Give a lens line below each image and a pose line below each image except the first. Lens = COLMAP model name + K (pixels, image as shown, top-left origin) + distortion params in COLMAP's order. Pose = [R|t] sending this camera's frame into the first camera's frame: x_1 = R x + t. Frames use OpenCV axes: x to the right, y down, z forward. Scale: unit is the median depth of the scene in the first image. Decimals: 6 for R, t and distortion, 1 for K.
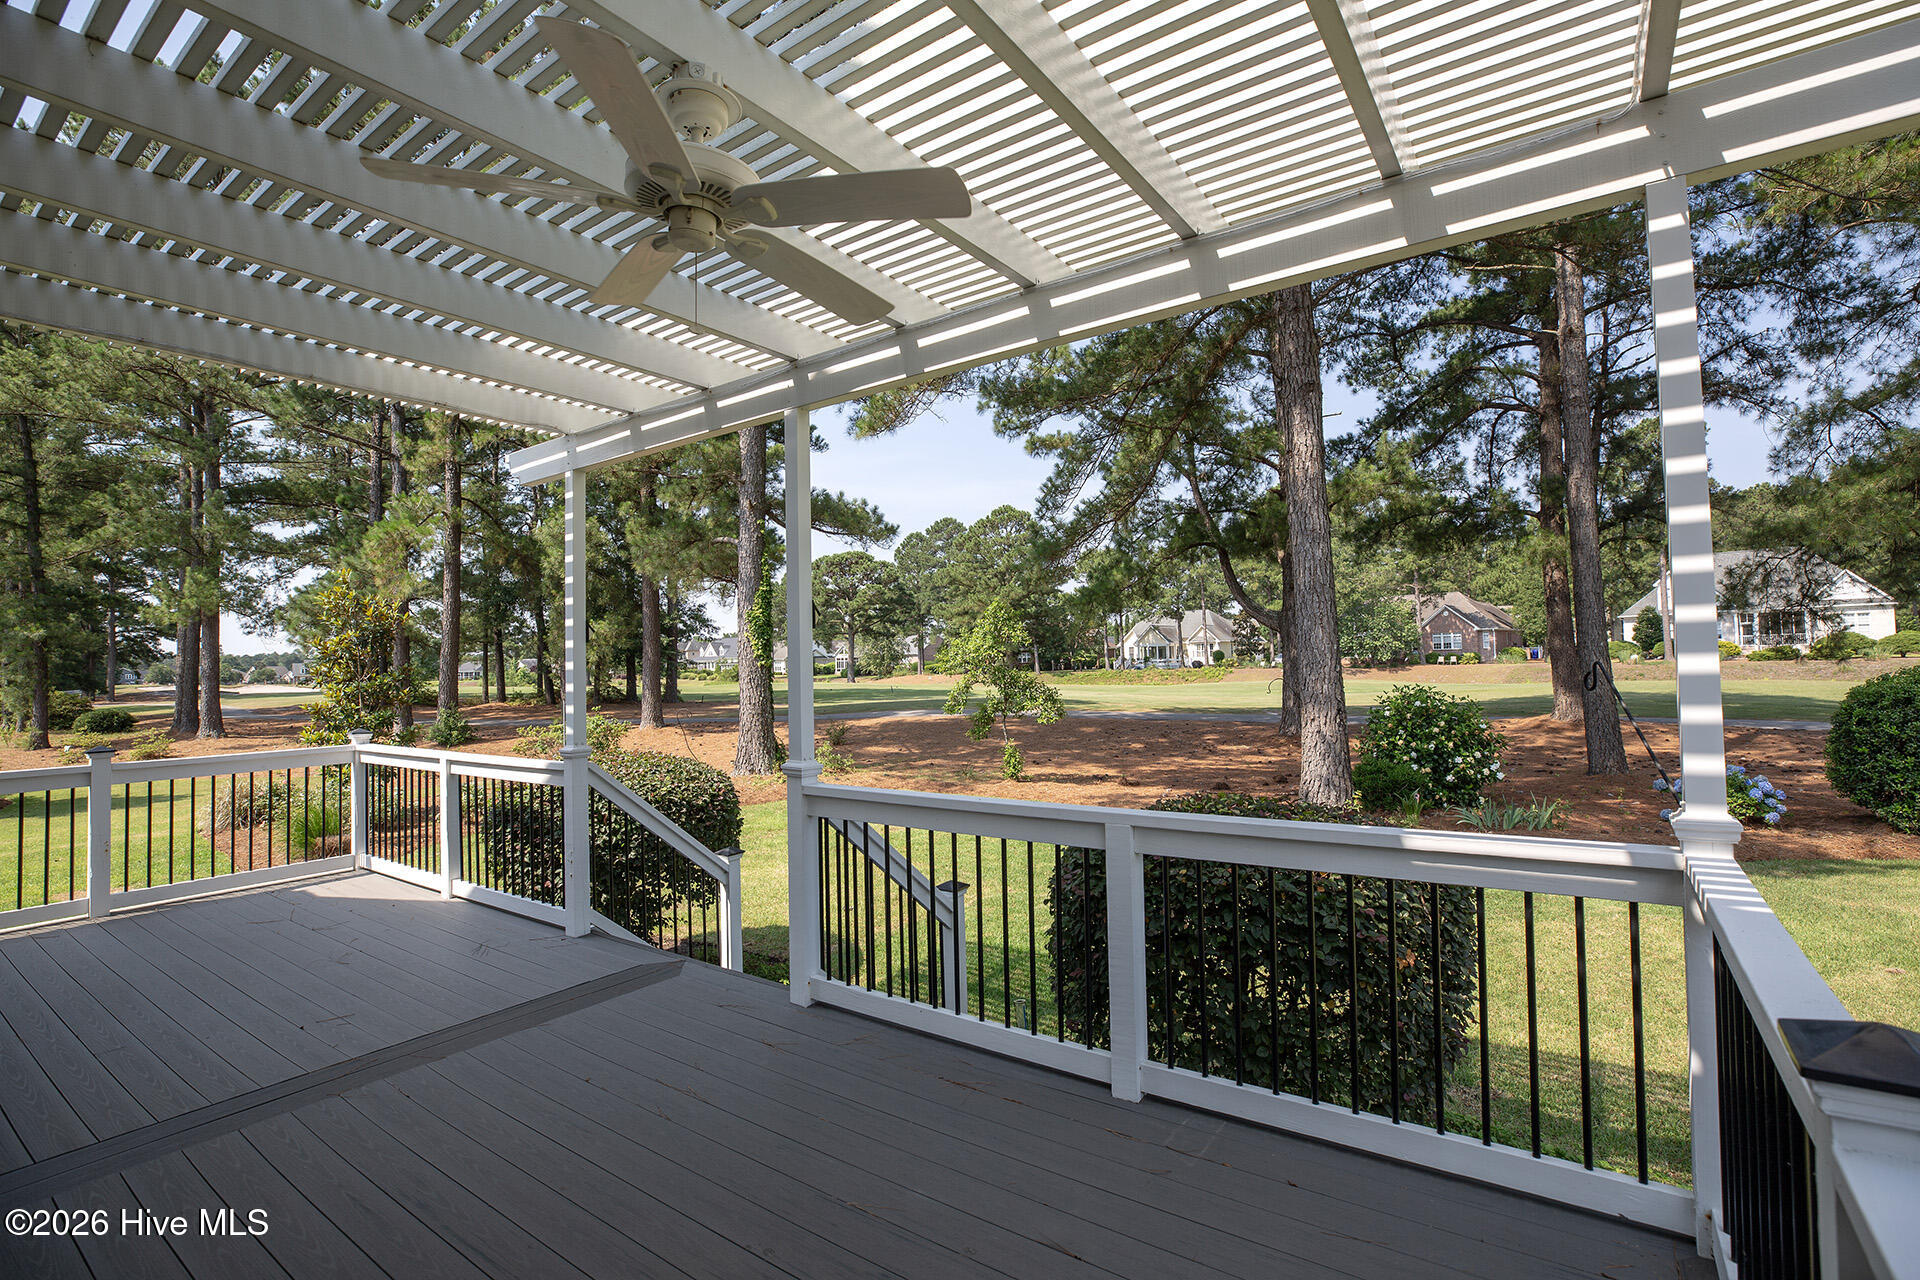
lens RADIAL K [[876.1, 0, 960.0], [0, 876.1, 640.0], [0, 0, 1]] dist [-0.057325, 0.018853]
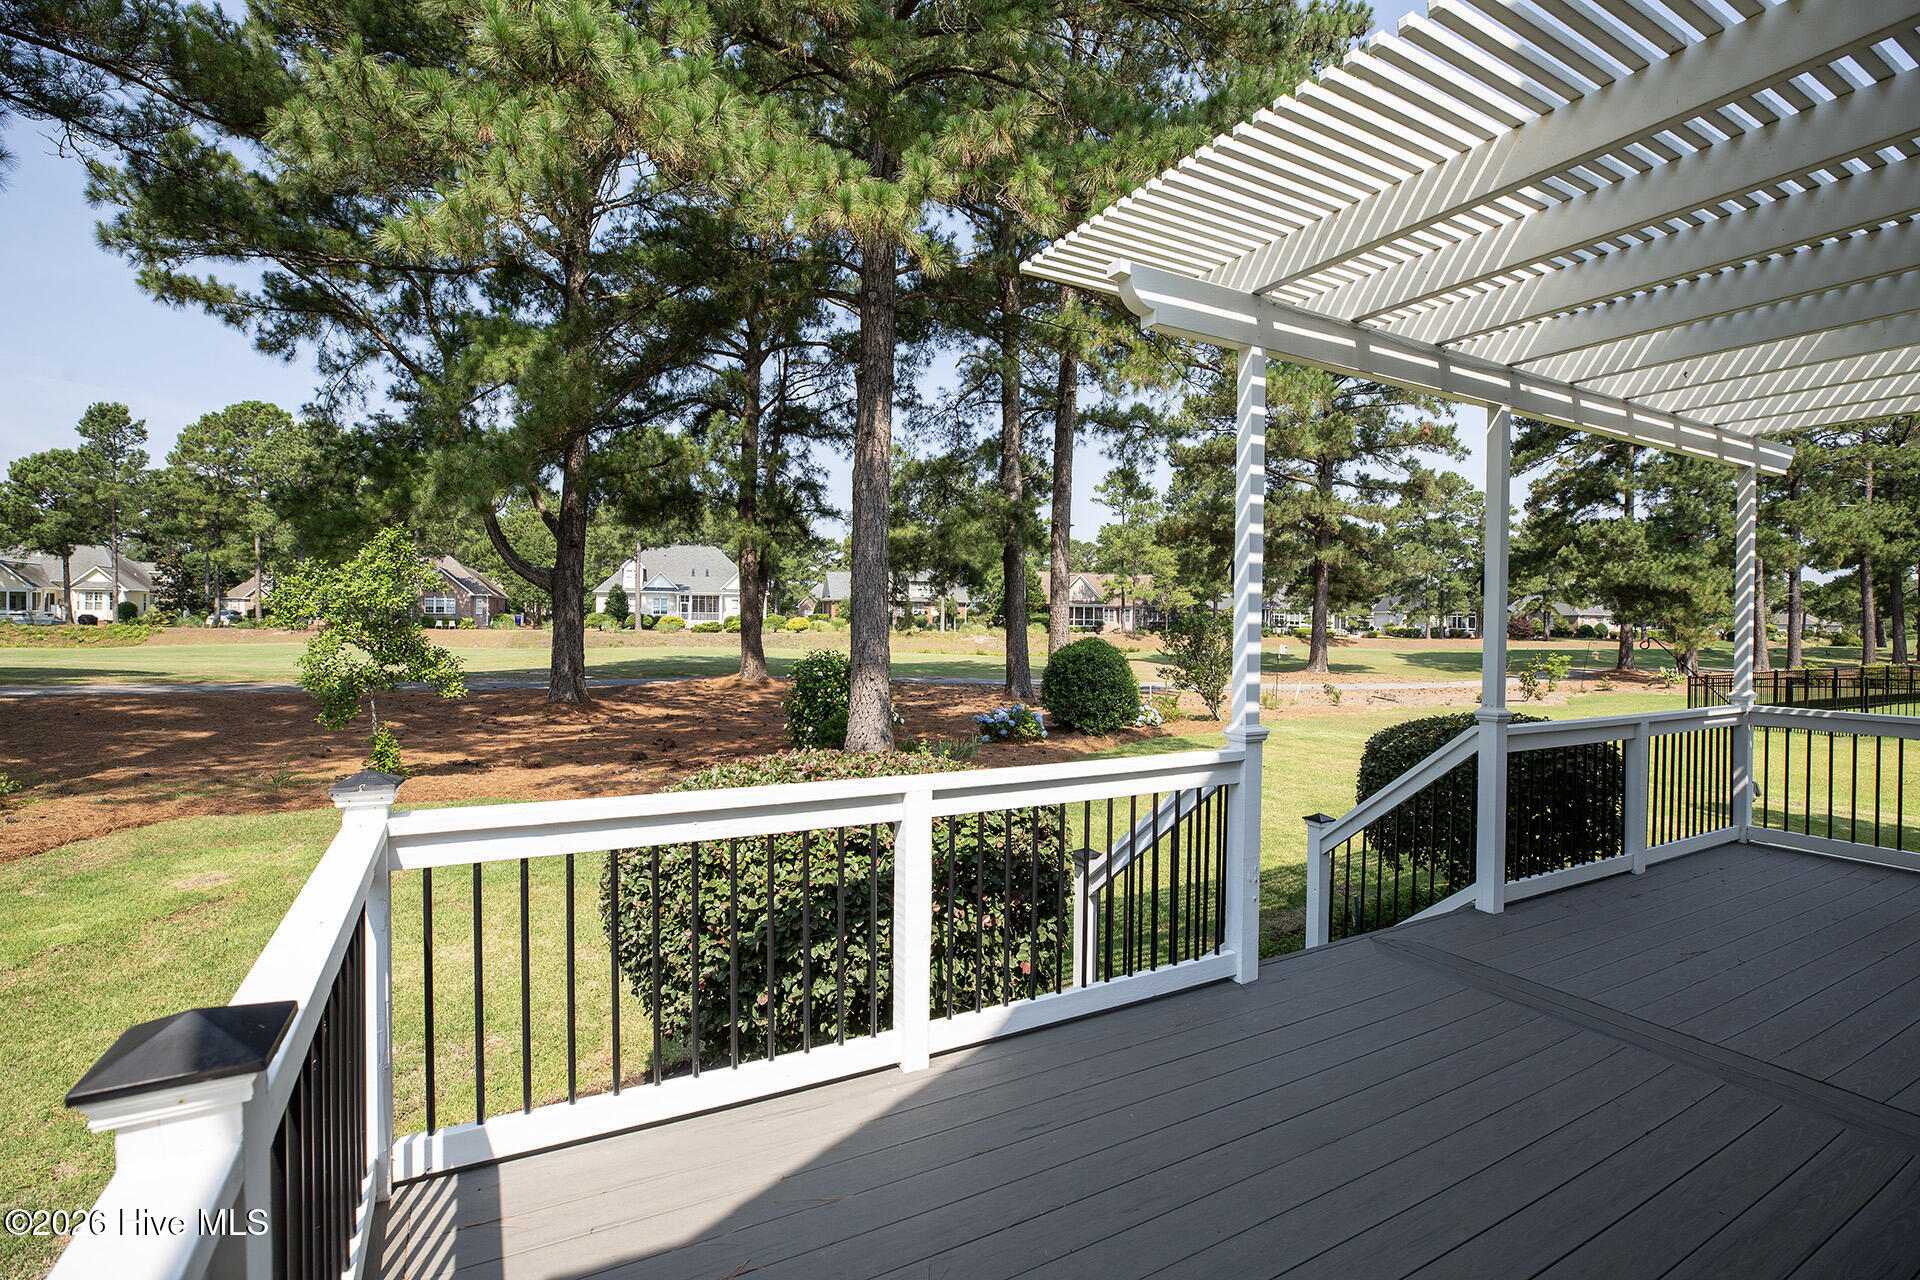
lens RADIAL K [[874.9, 0, 960.0], [0, 874.9, 640.0], [0, 0, 1]] dist [-0.034059, 0.000910]
pose [[0.437280, 0.014111, 0.899215, -0.214096], [-0.050676, 0.998675, 0.008971, 0.009789], [-0.897896, -0.049491, 0.437416, 0.158589]]
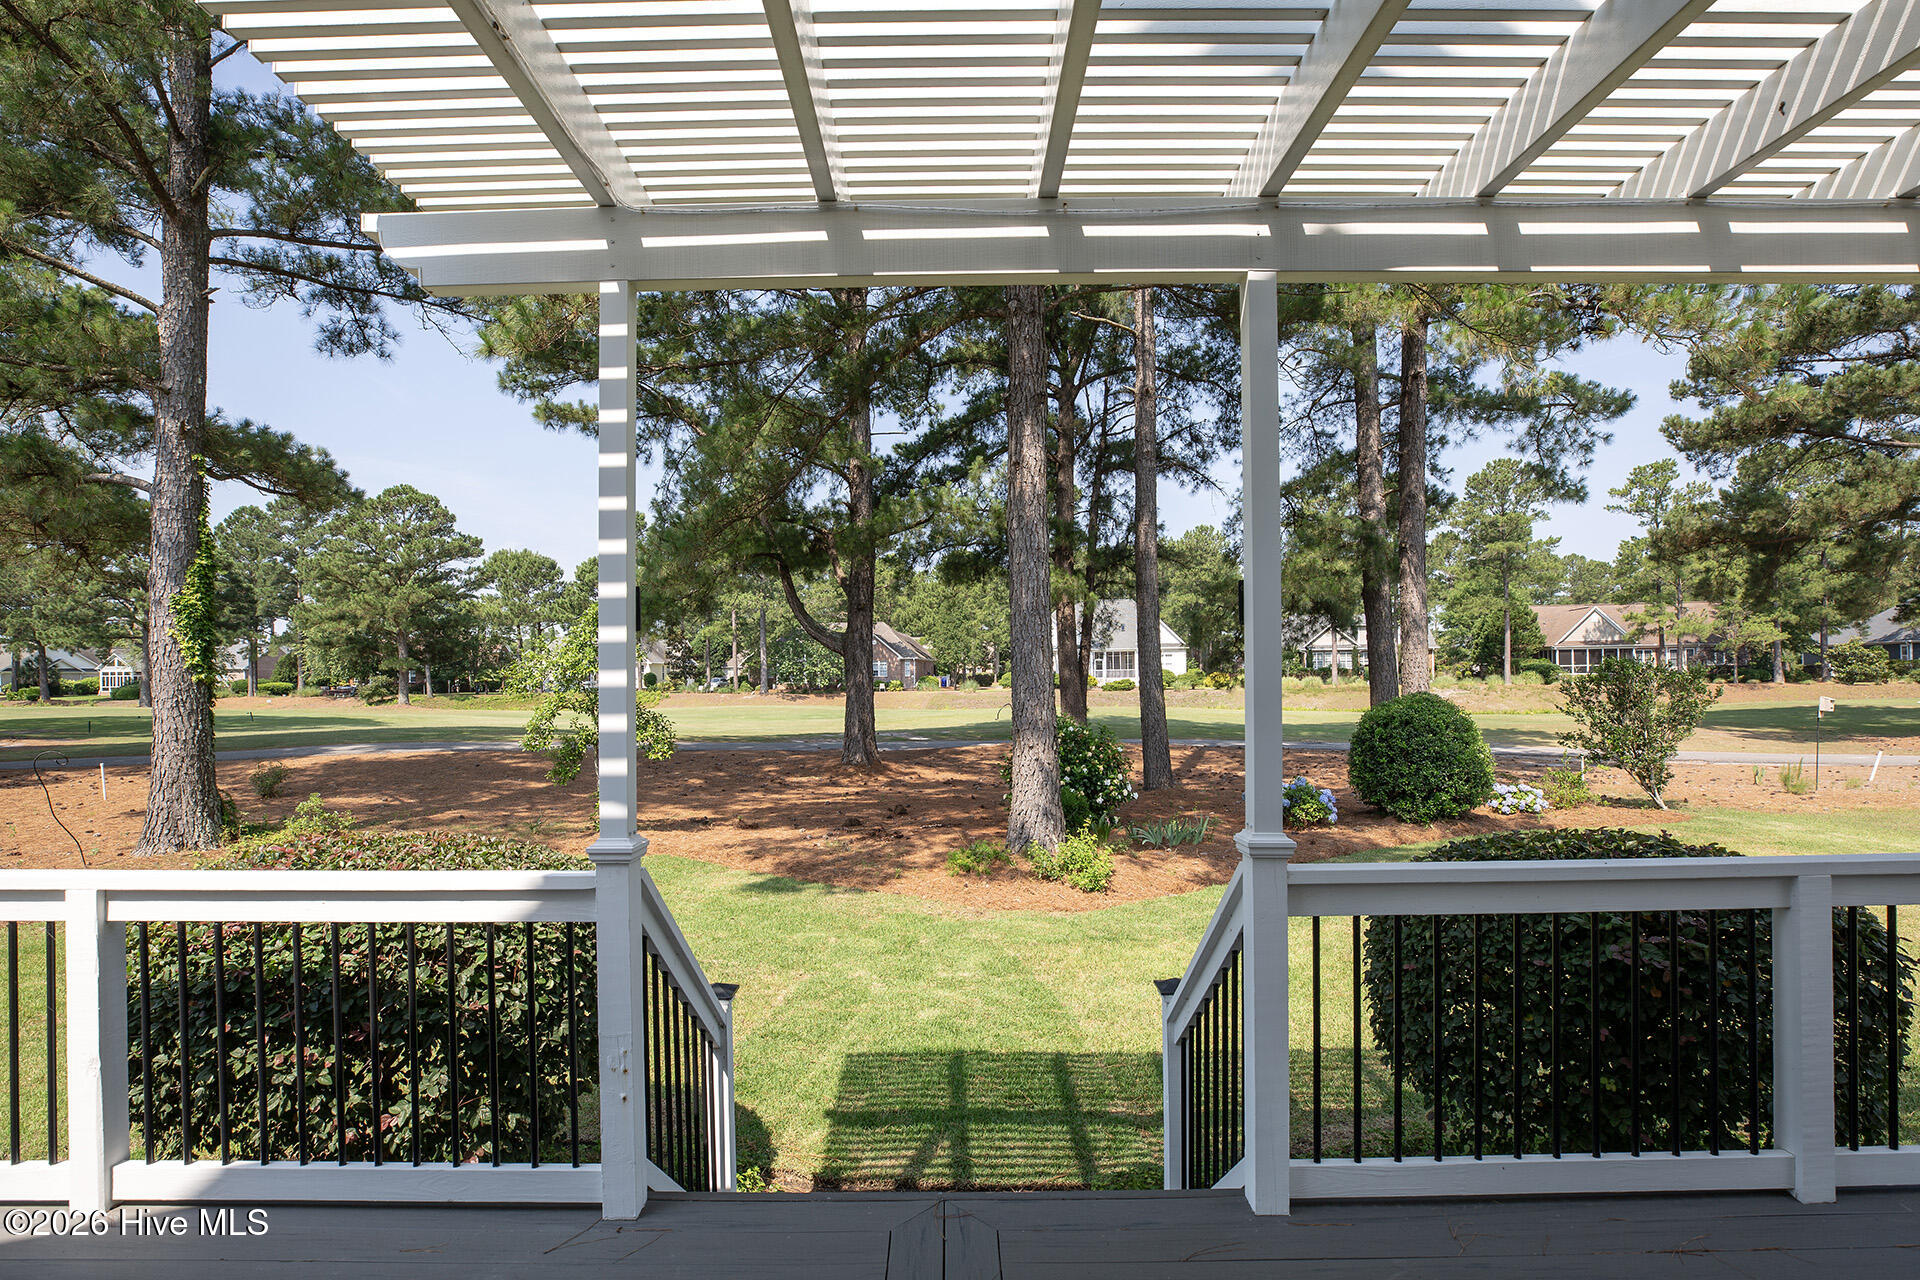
lens RADIAL K [[942.7, 0, 938.2], [0, 942.7, 672.6], [0, 0, 1]] dist [-0.032193, 0.000125]
pose [[0.818012, 0.021088, 0.574815, -0.106541], [-0.027590, 0.999616, 0.002591, 0.003817], [-0.574540, -0.017979, 0.818279, 0.080667]]
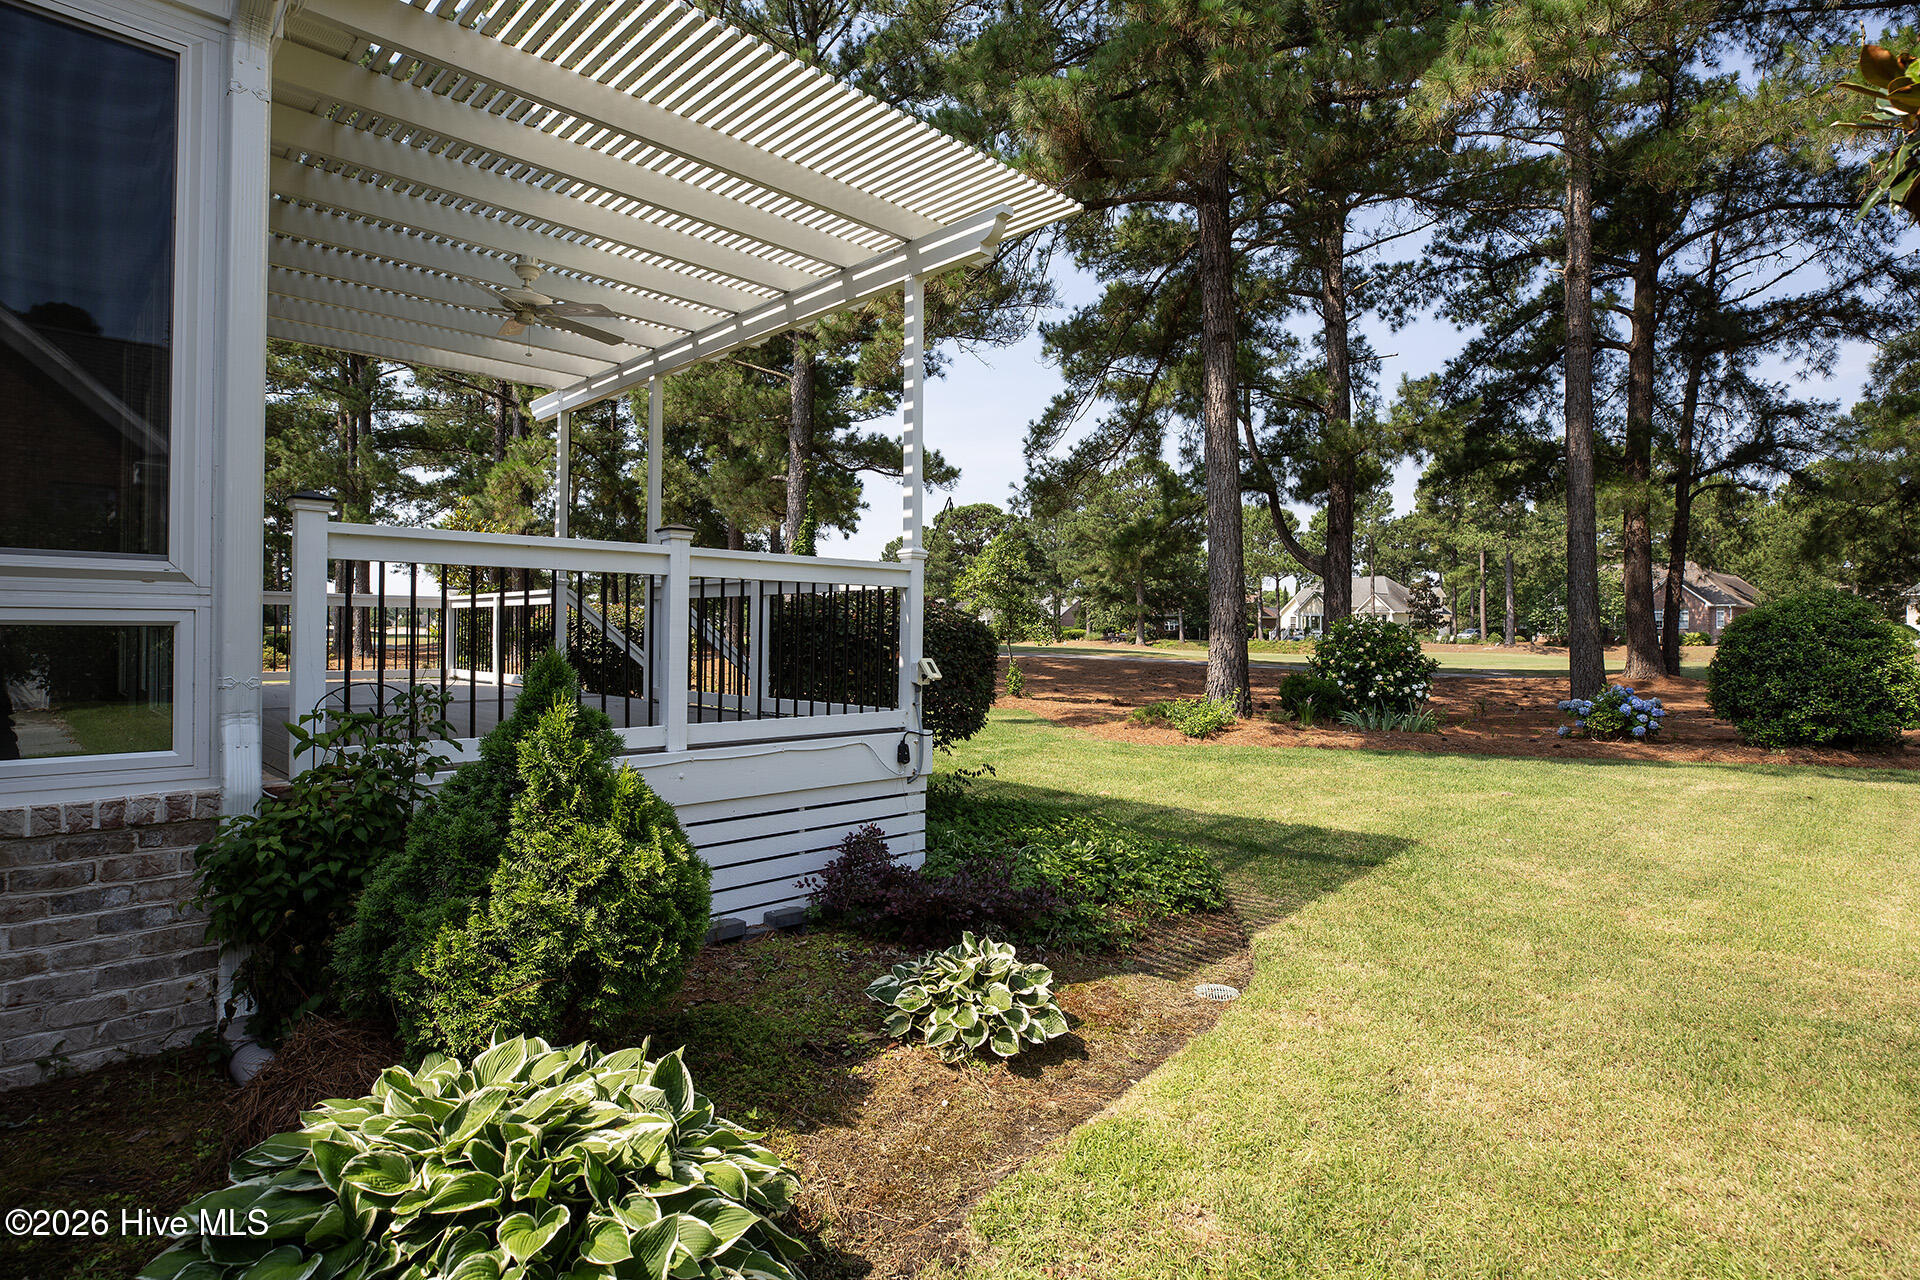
lens RADIAL K [[965.9, 0, 960.0], [0, 965.9, 640.0], [0, 0, 1]] dist [-0.038612, 0.008172]
pose [[0.986095, 0.033123, -0.162846, 0.109209], [-0.027458, 0.998941, 0.036919, 0.026577], [0.163896, -0.031934, 0.985961, -0.122191]]
